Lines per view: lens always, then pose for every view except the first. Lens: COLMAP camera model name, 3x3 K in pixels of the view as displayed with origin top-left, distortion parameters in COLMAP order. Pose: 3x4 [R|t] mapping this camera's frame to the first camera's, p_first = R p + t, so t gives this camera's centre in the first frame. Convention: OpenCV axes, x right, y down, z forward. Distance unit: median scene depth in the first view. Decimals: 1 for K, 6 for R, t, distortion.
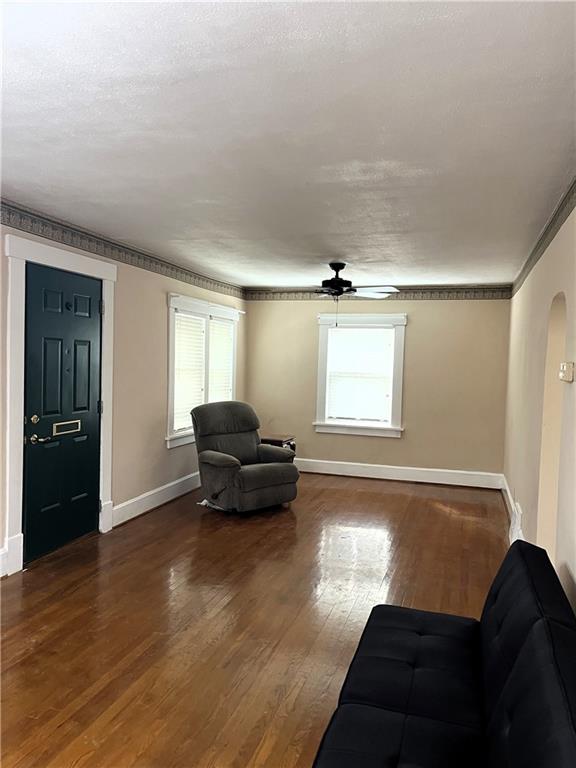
lens RADIAL K [[572.3, 0, 287.6], [0, 572.3, 388.4], [0, 0, 1]] dist [0.075162, -0.087592]
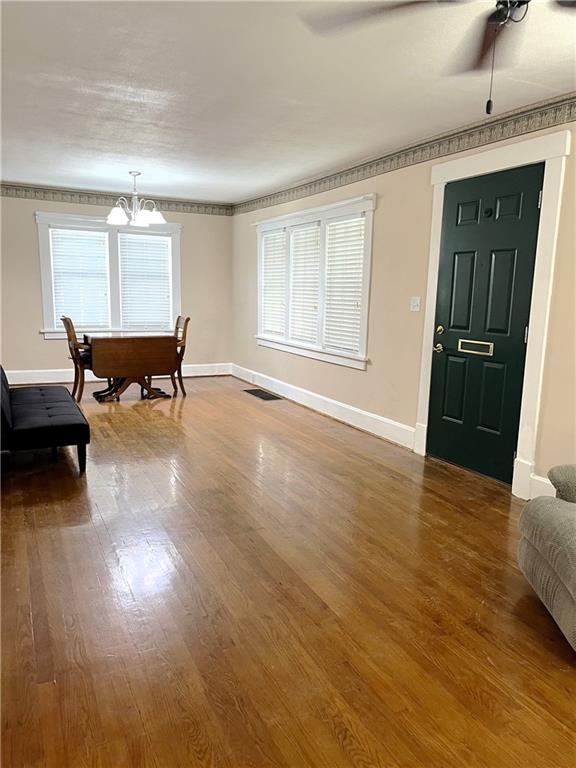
lens RADIAL K [[572.3, 0, 287.6], [0, 572.3, 388.4], [0, 0, 1]] dist [0.075162, -0.087592]
pose [[-0.716117, 0.071953, -0.694261, 0.505691], [-0.075719, 0.980794, 0.179752, -0.012149], [0.693861, 0.181292, -0.696915, 1.499357]]
